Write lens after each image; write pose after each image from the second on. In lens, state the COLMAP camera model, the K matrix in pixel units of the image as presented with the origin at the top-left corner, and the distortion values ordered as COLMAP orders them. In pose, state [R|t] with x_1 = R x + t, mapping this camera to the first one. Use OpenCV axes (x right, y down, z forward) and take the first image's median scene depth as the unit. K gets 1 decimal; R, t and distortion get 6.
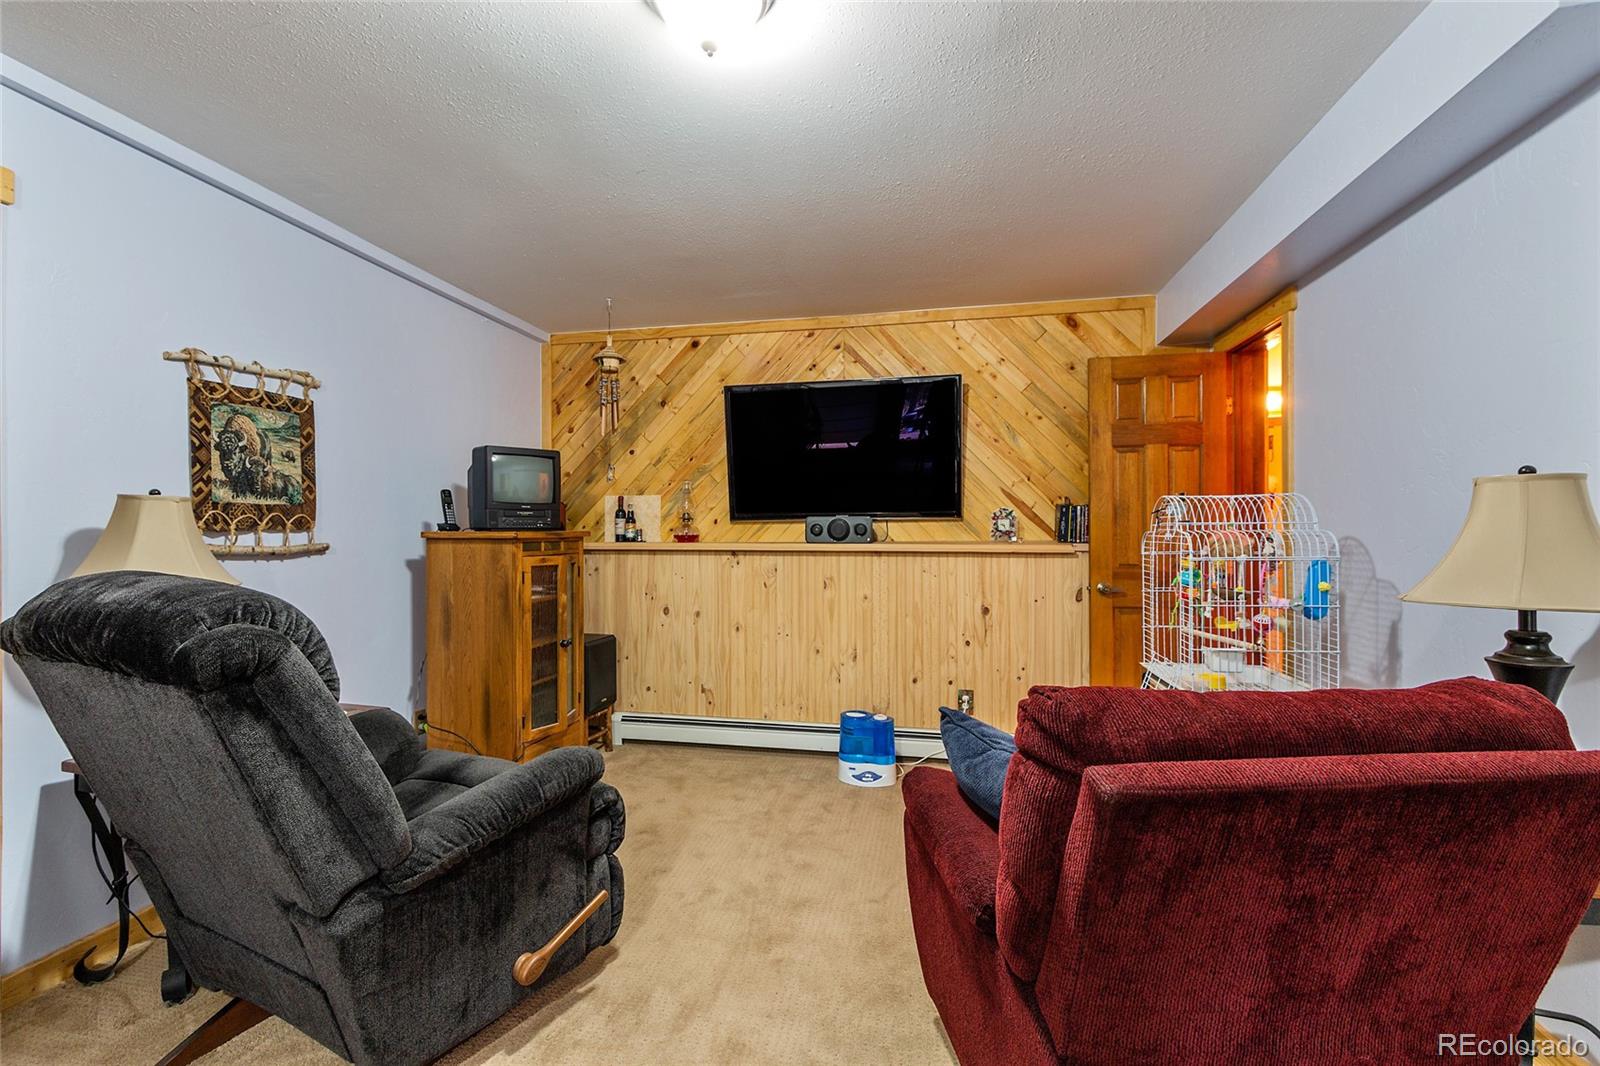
lens RADIAL K [[718.3, 0, 781.4], [0, 718.3, 529.0], [0, 0, 1]] dist [0.005761, -0.002081]
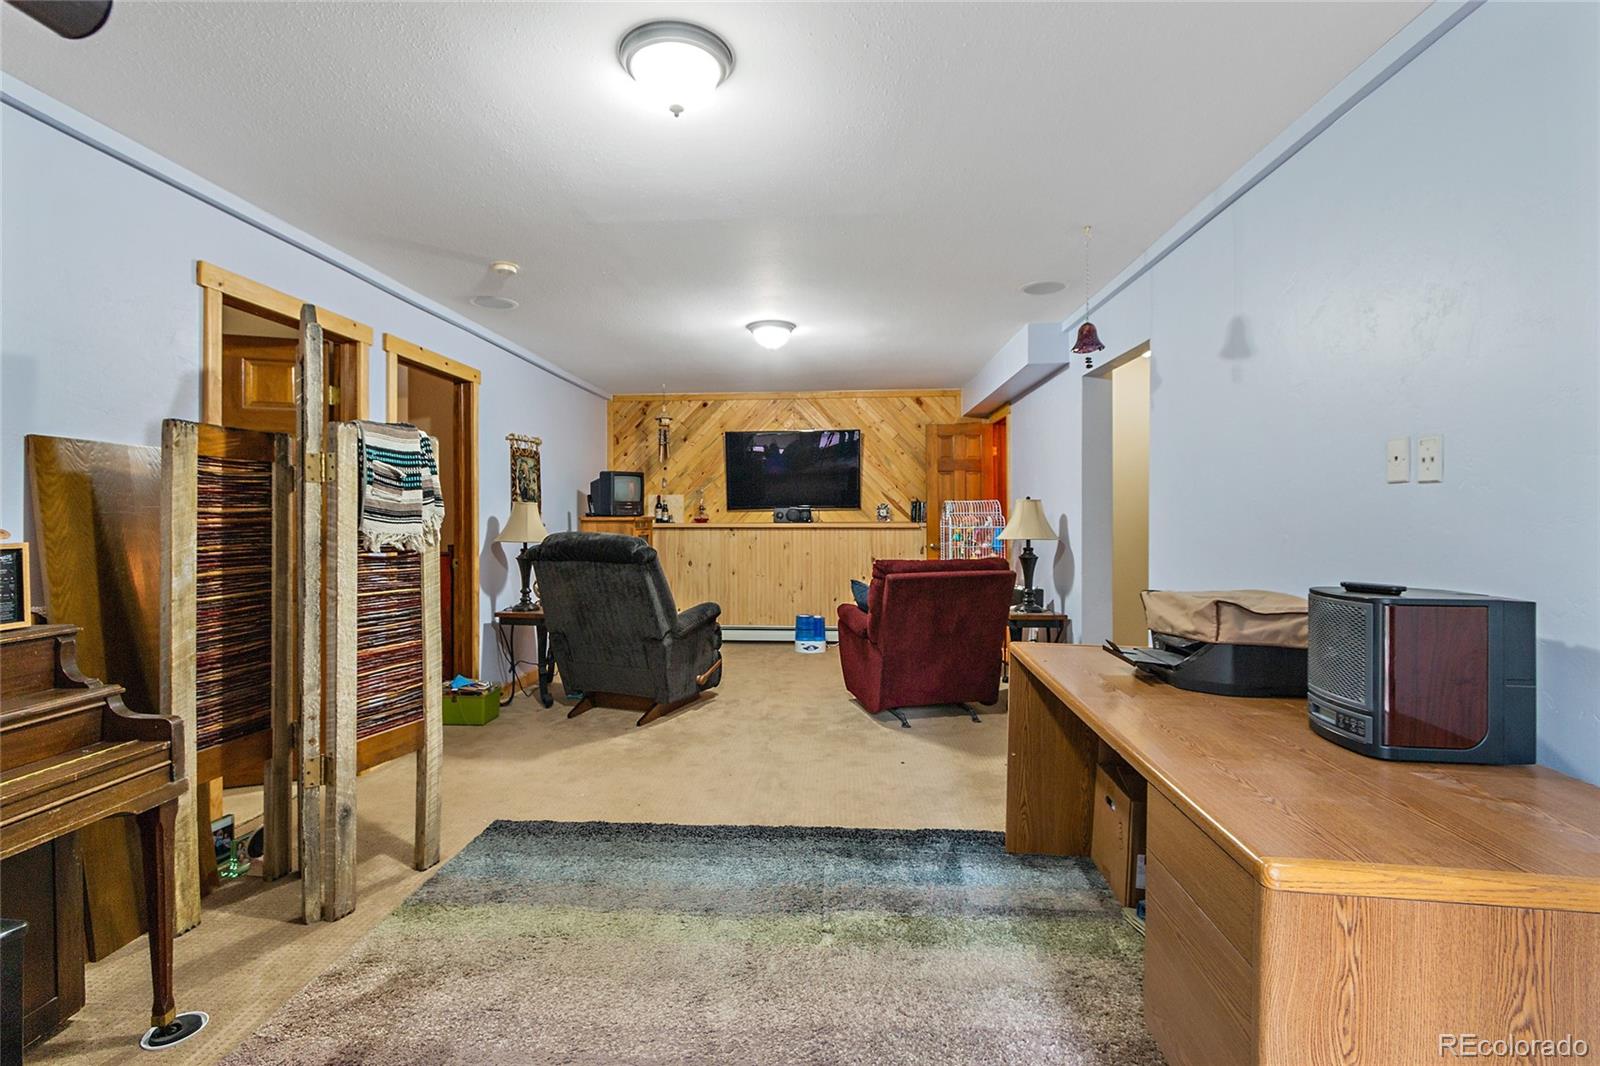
lens RADIAL K [[718.3, 0, 781.4], [0, 718.3, 529.0], [0, 0, 1]] dist [0.005761, -0.002081]
pose [[0.991523, -0.004770, 0.129841, -0.178556], [0.001774, 0.999730, 0.023176, -0.006628], [-0.129917, -0.022750, 0.991264, -0.756109]]
